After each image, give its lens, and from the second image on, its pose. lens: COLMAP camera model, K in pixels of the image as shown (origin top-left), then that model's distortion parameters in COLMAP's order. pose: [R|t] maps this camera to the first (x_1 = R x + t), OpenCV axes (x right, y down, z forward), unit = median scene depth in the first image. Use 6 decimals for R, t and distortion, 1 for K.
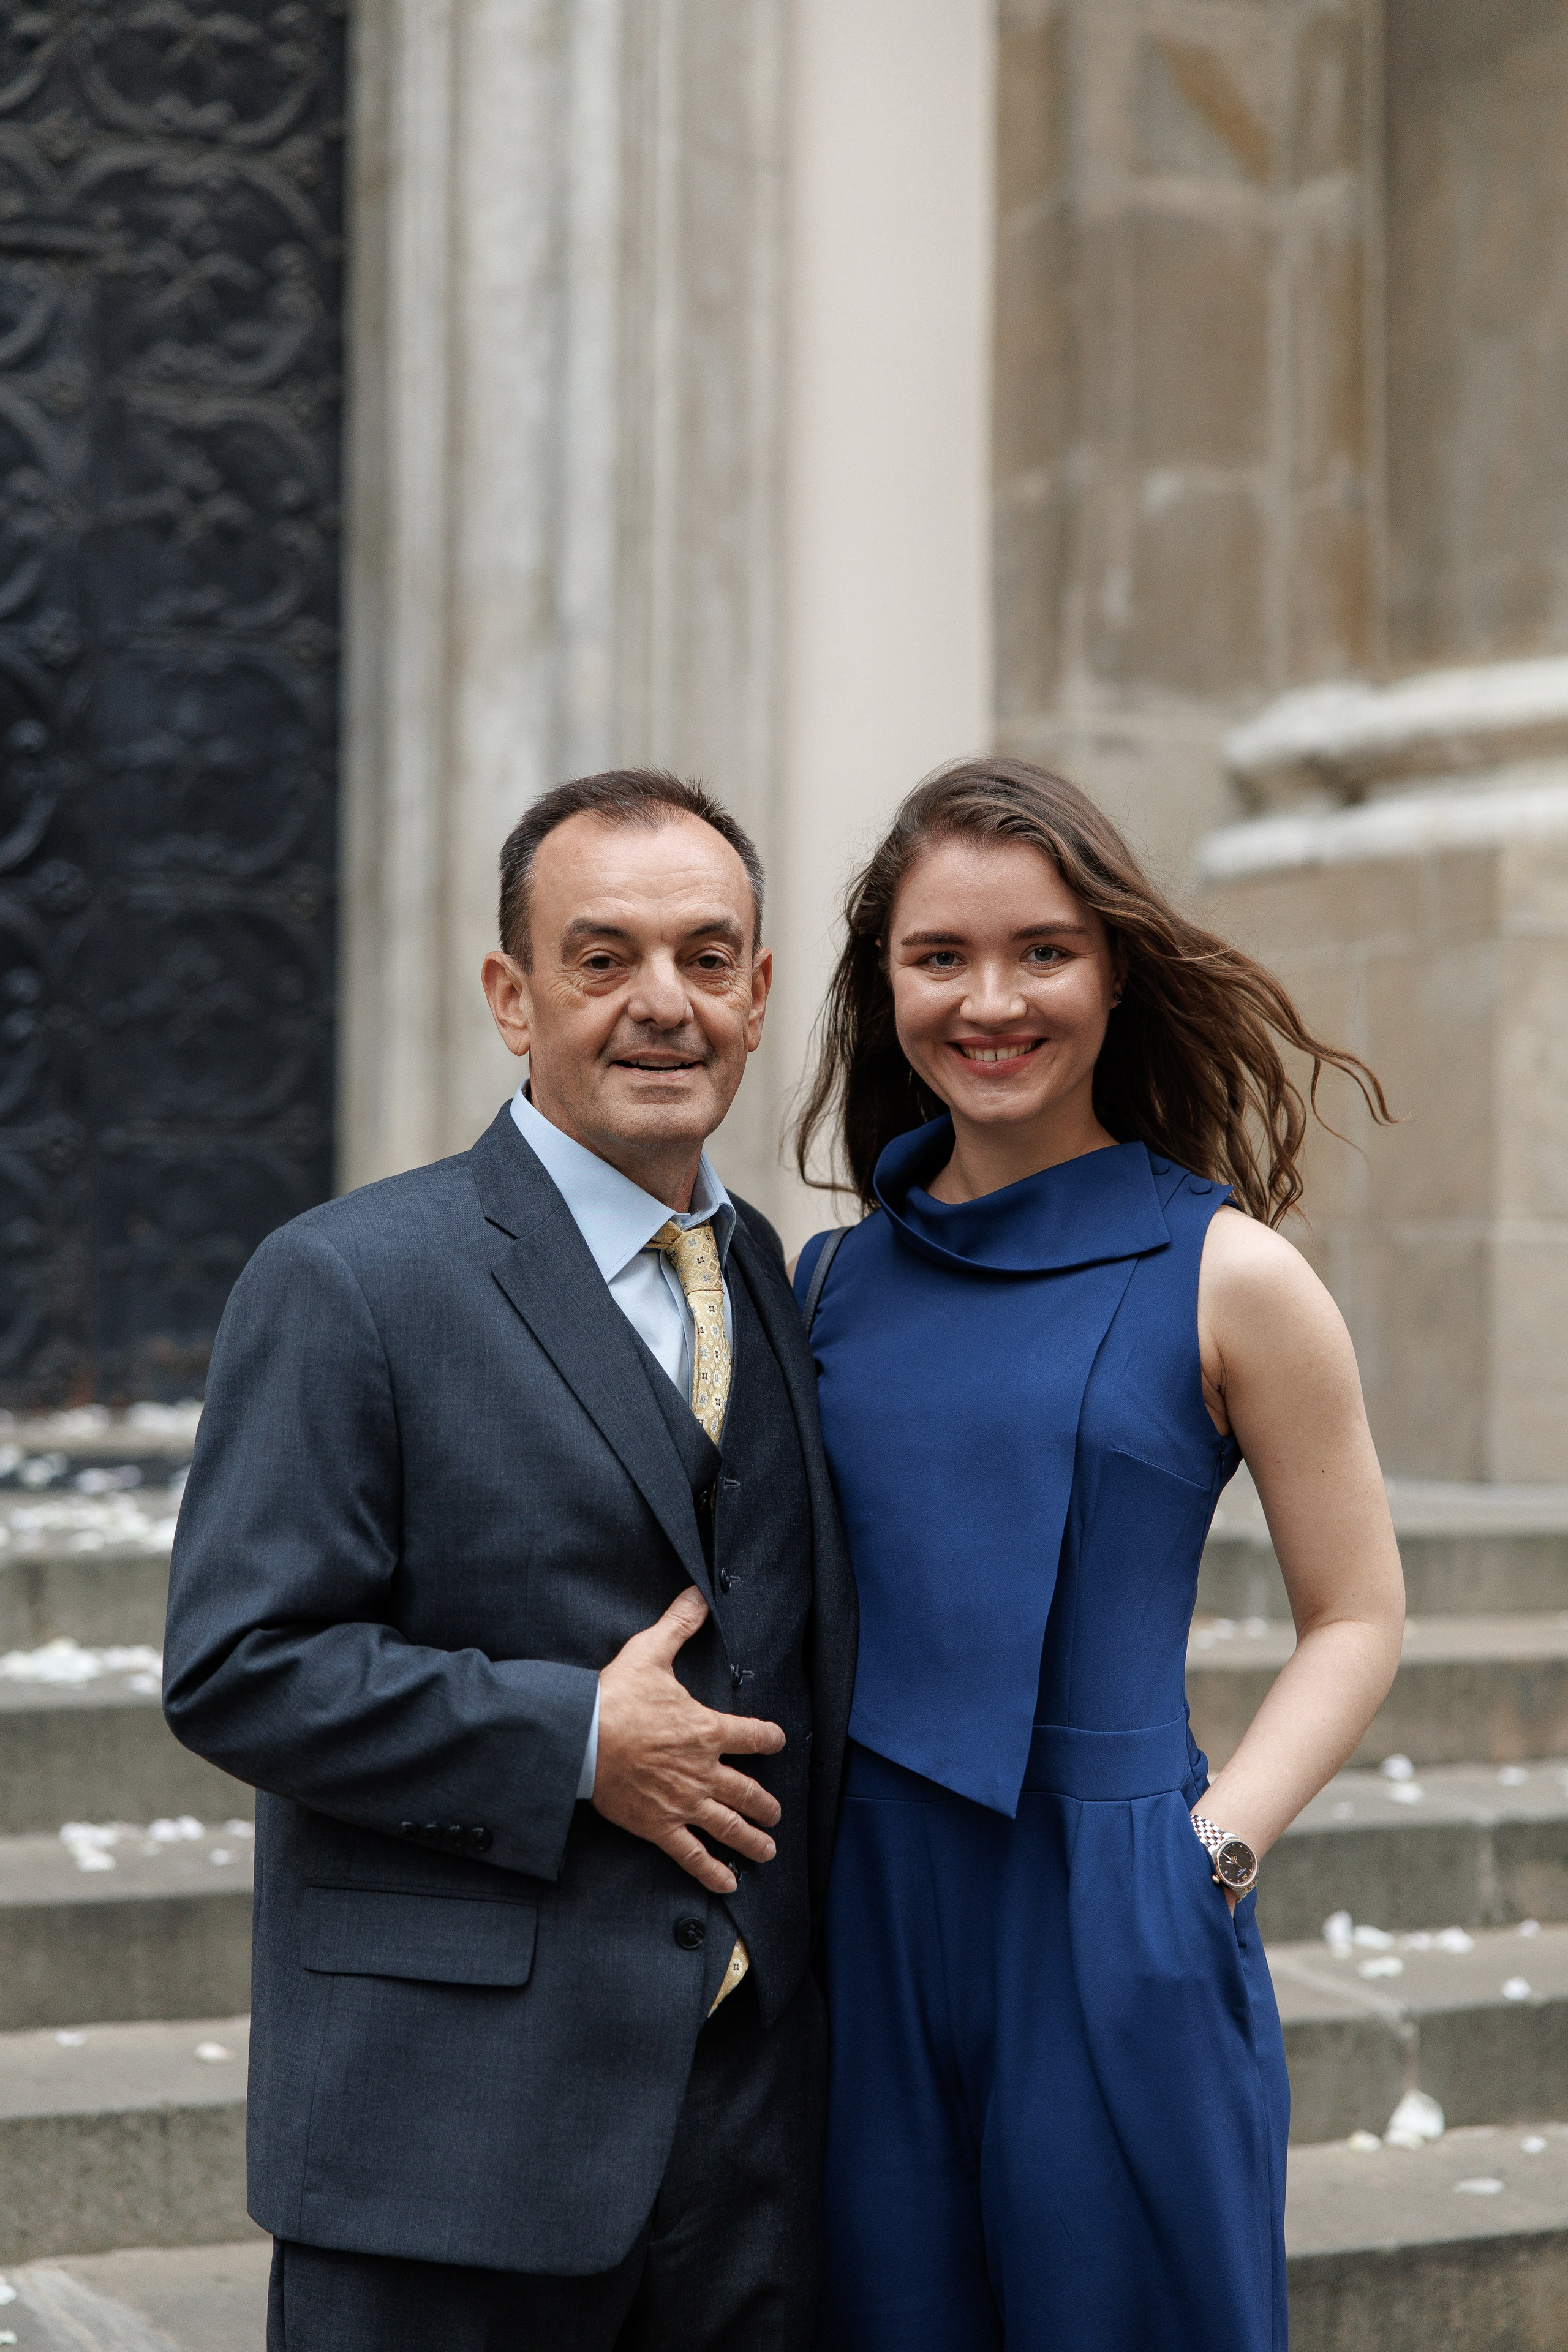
lens RADIAL K [[4186.2, 0, 788.2], [0, 4186.2, 1175.0], [0, 0, 1]] dist [0.016847, -0.019965]
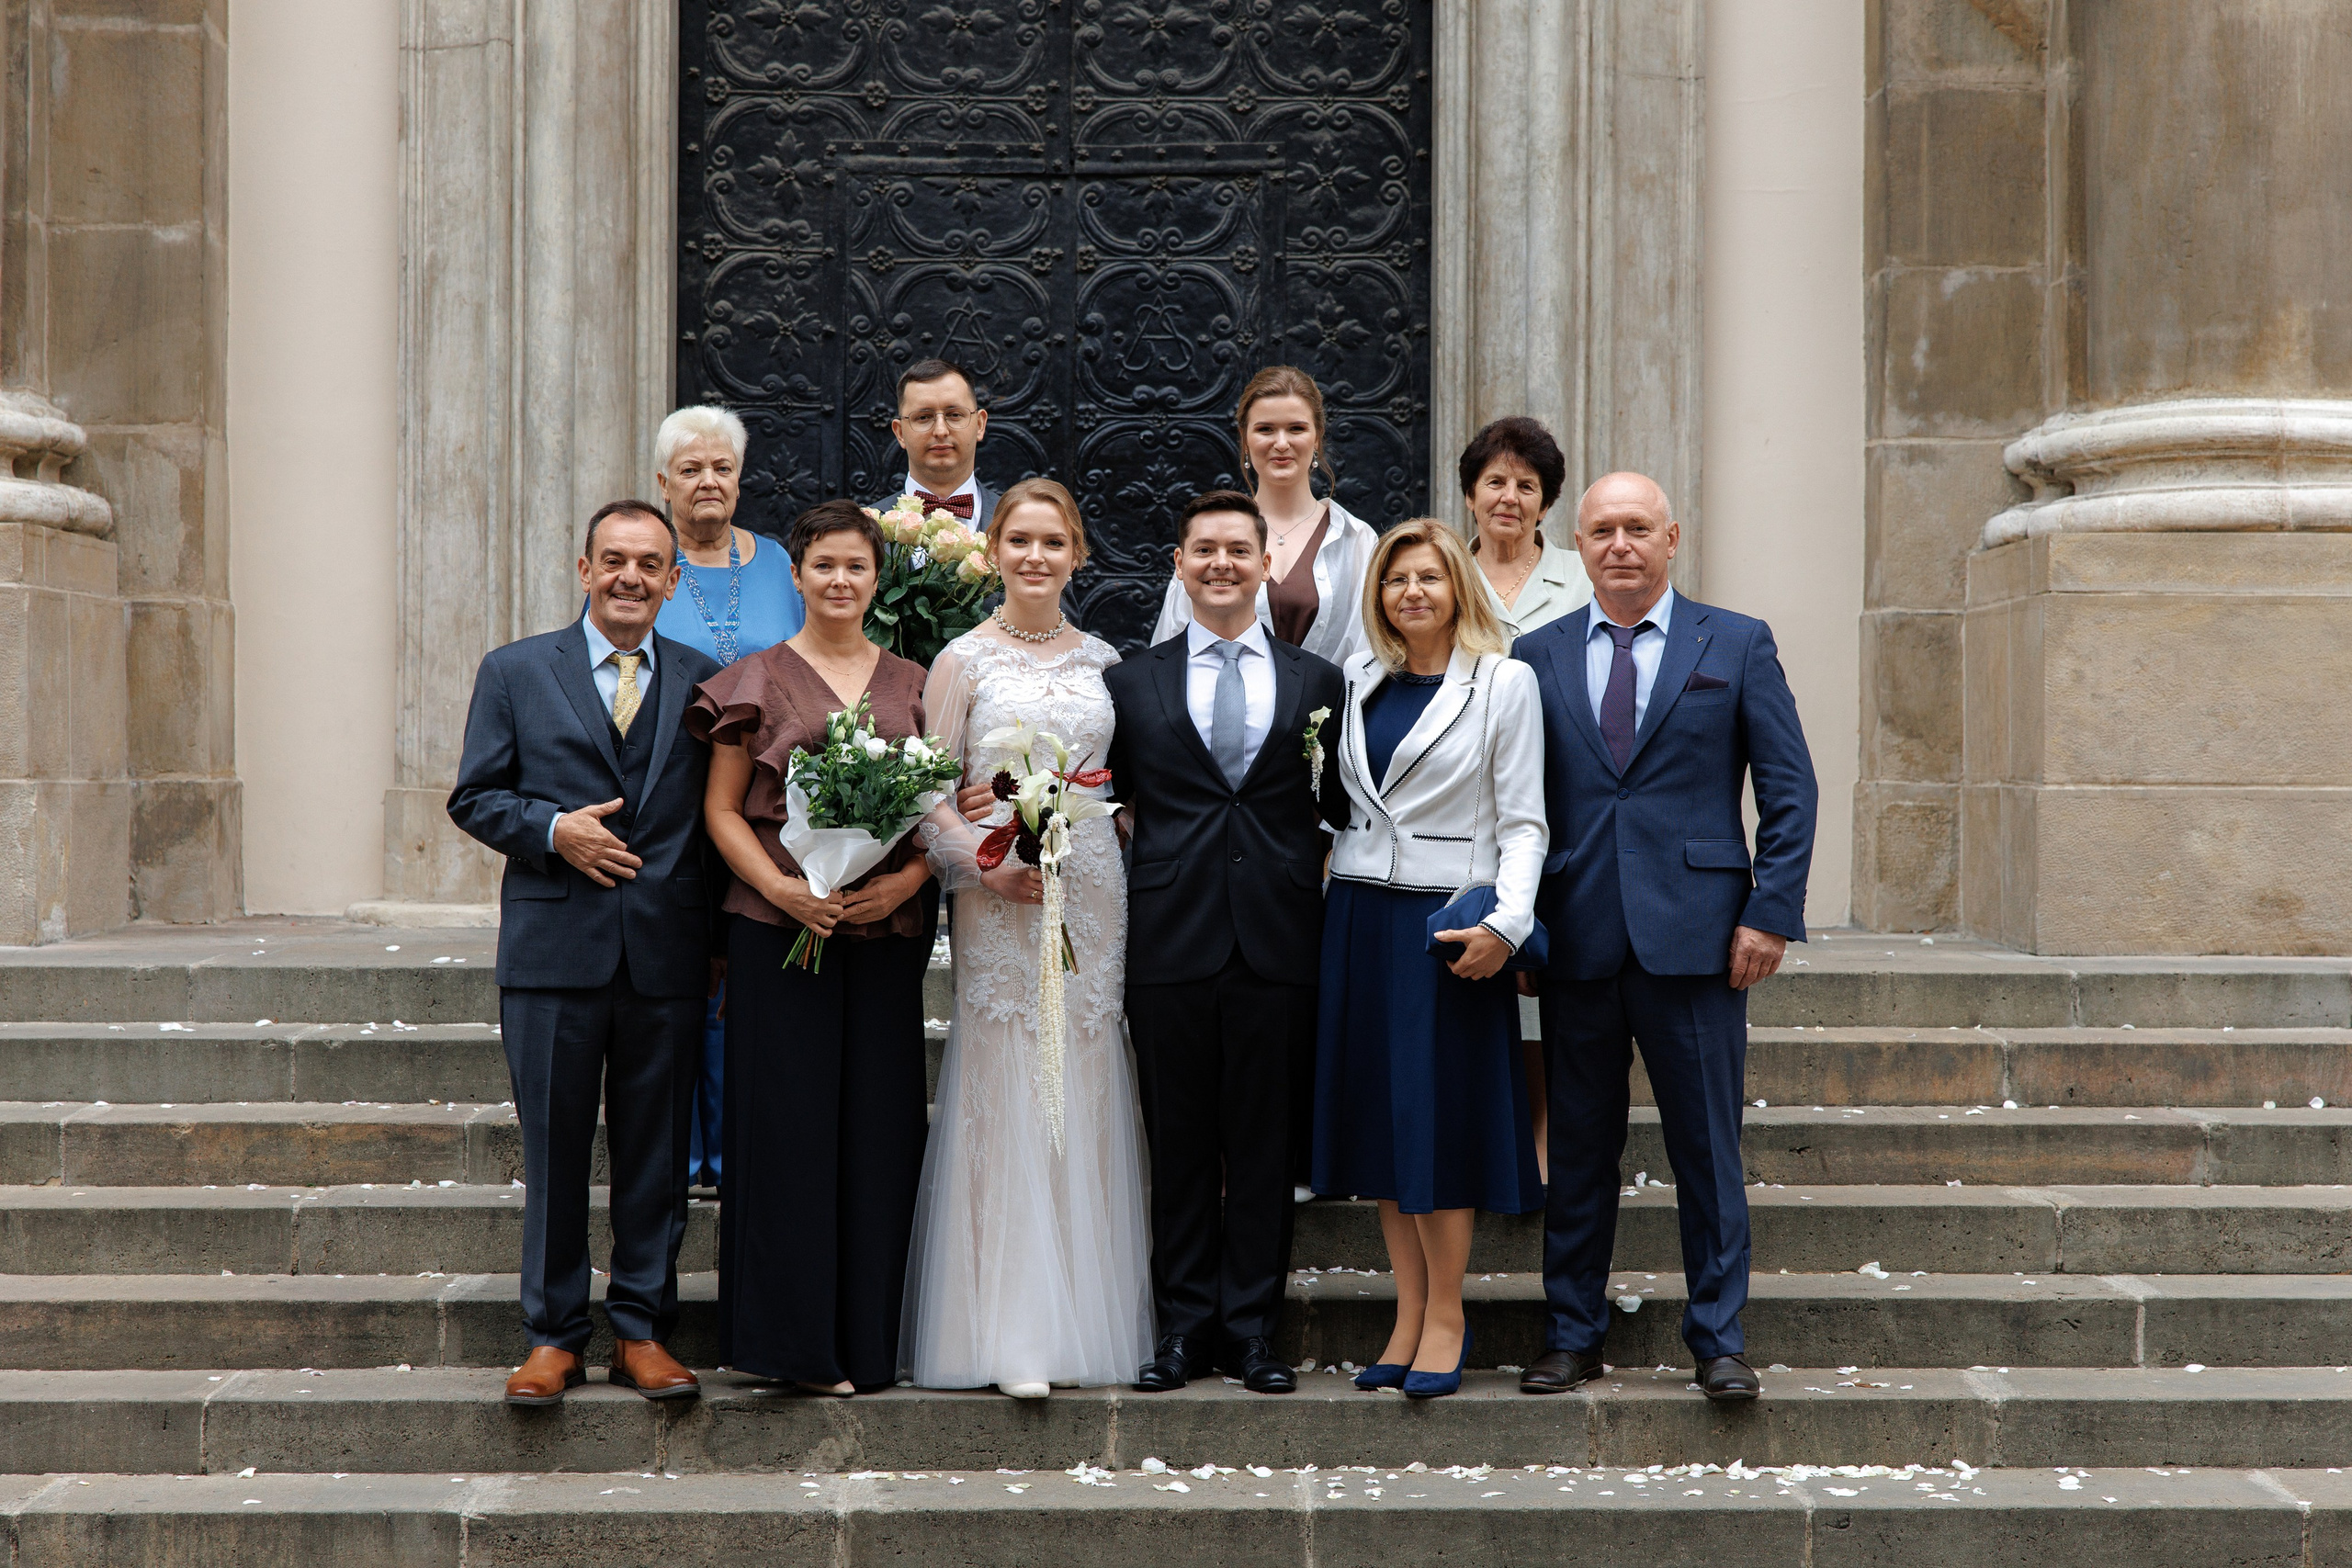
lens RADIAL K [[4607.9, 0, 1210.4], [0, 4607.9, 778.1], [0, 0, 1]] dist [0.029594, 0.035476]
pose [[0.919147, -0.005884, -0.393870, 0.498413], [0.014563, 0.999712, 0.019049, -0.023953], [0.393645, -0.023244, 0.918969, -0.611052]]
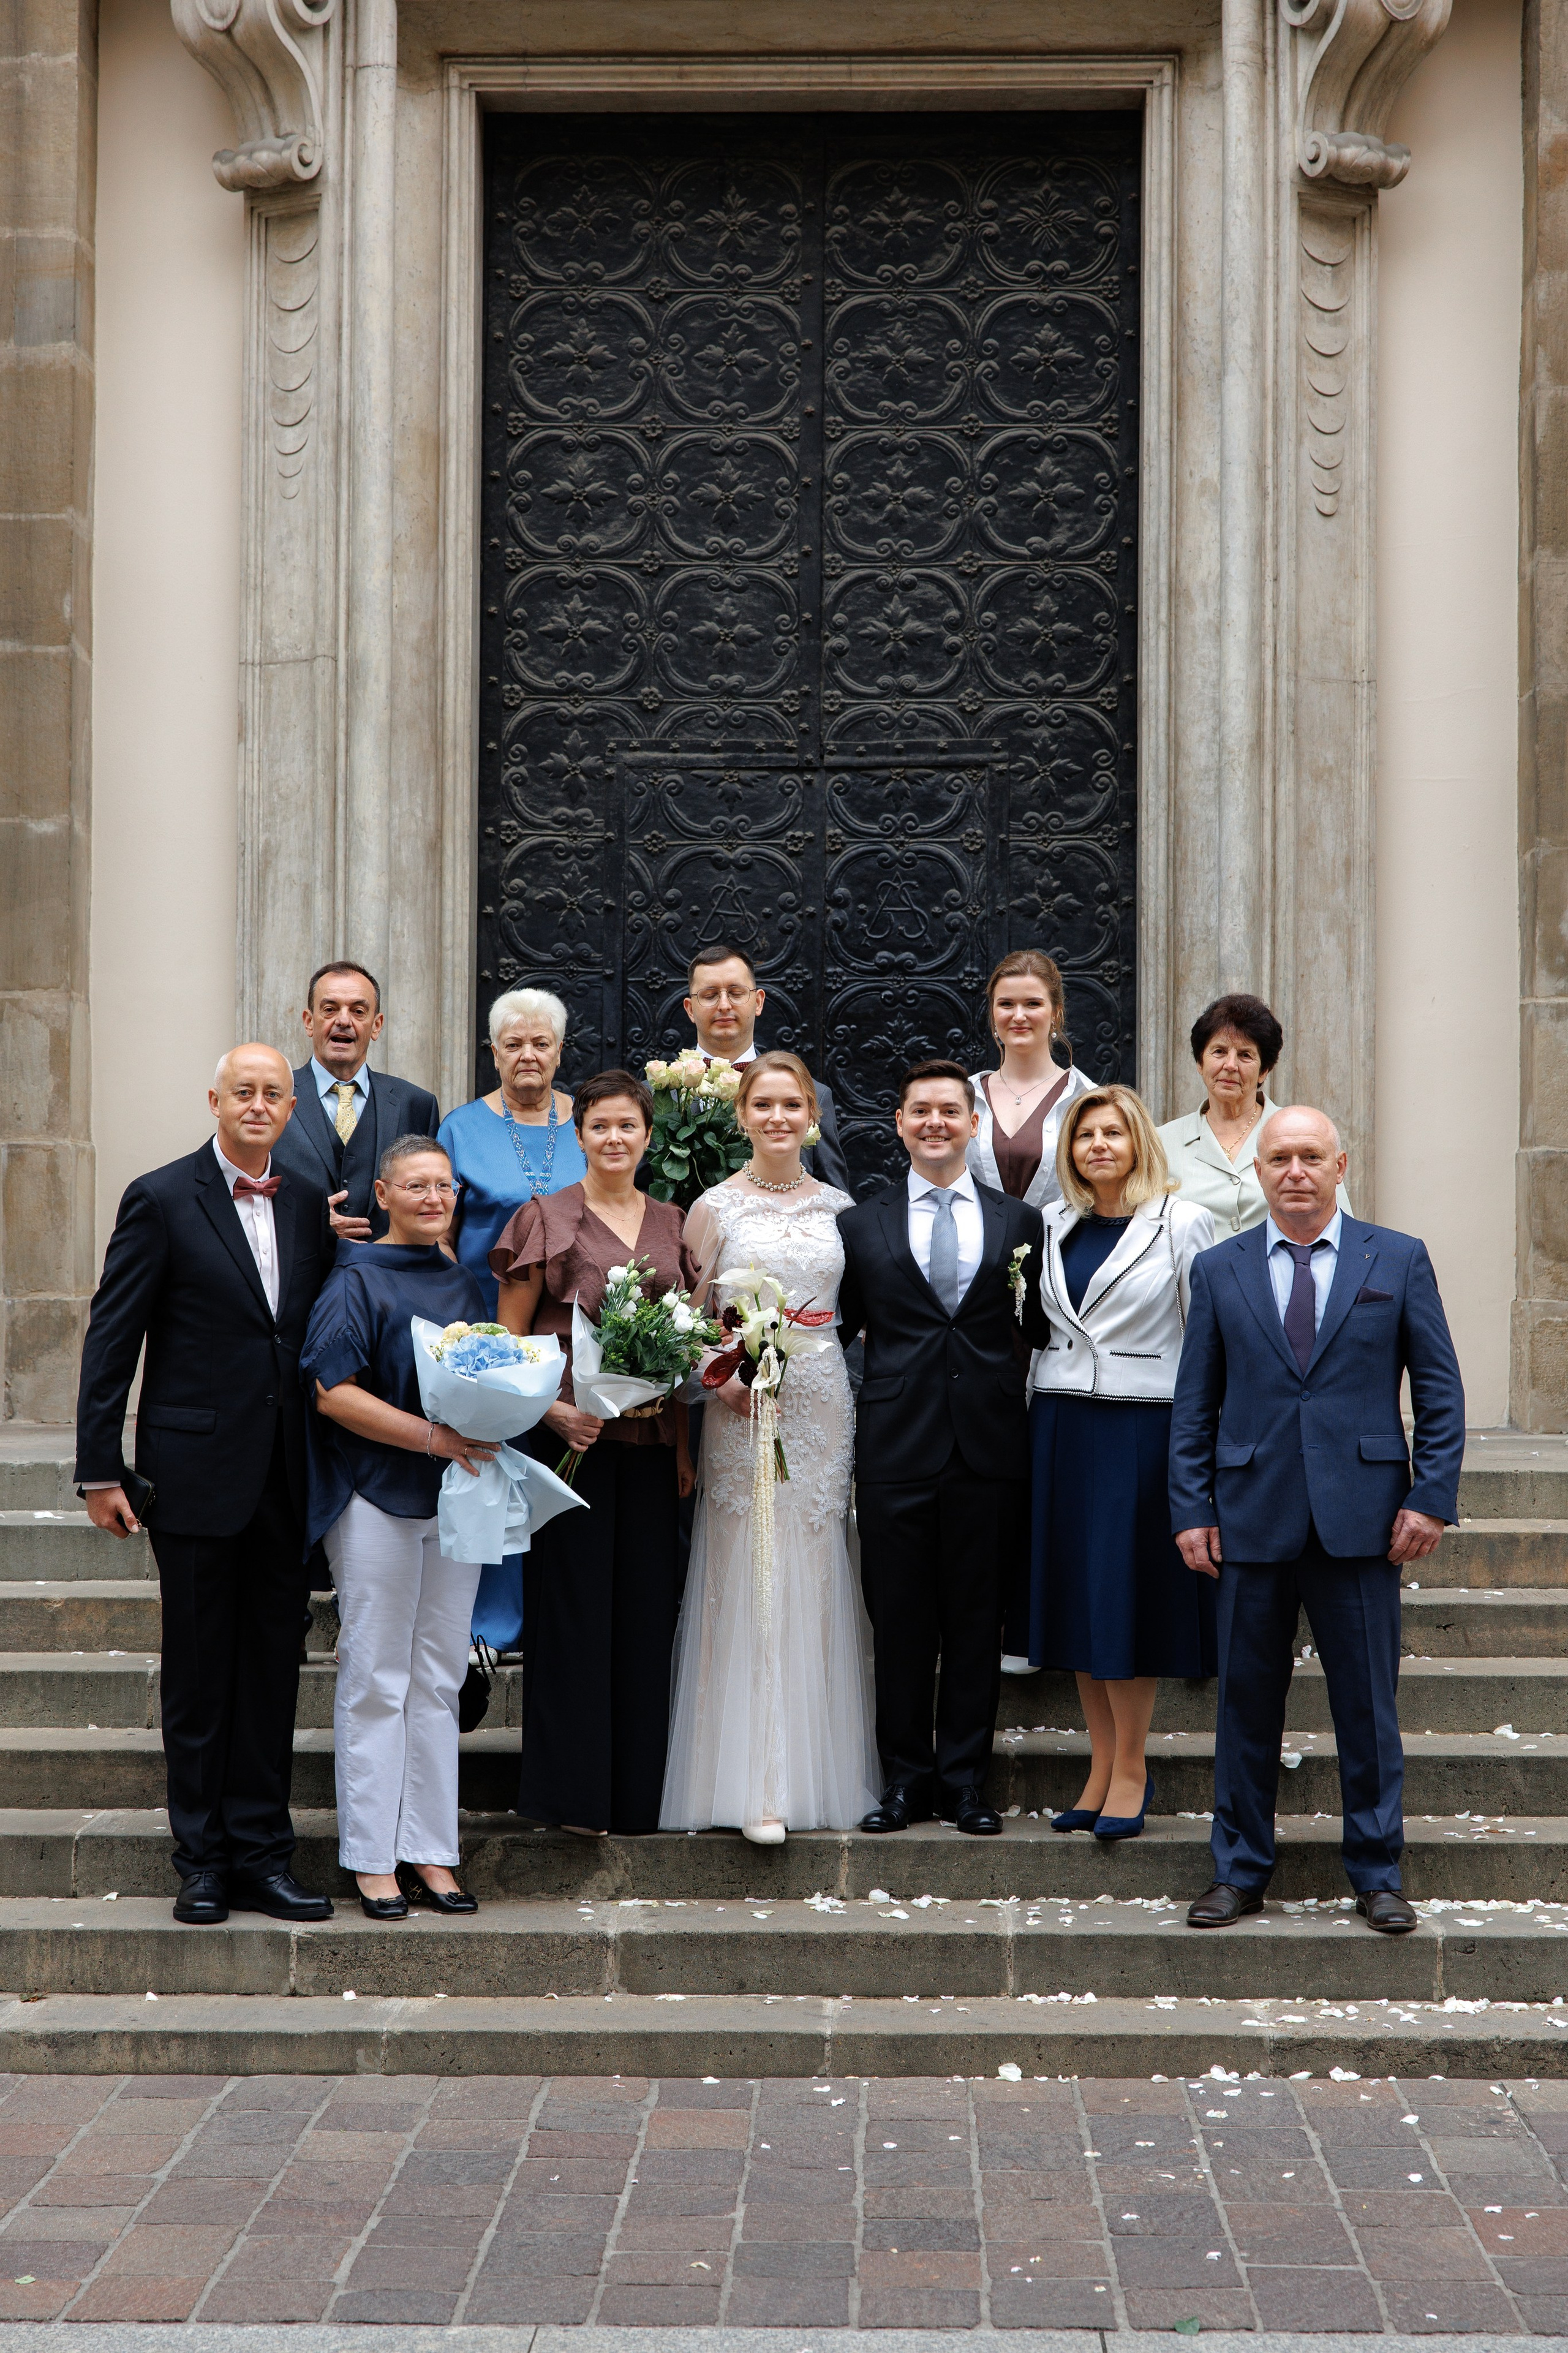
lens RADIAL K [[4313.0, 0, 779.0], [0, 4313.0, 1166.0], [0, 0, 1]] dist [0.024709, 0.023353]
pose [[0.899701, -0.016176, -0.436206, 0.559045], [0.015435, 0.999867, -0.005243, -0.037755], [0.436233, -0.002016, 0.899832, -0.710791]]
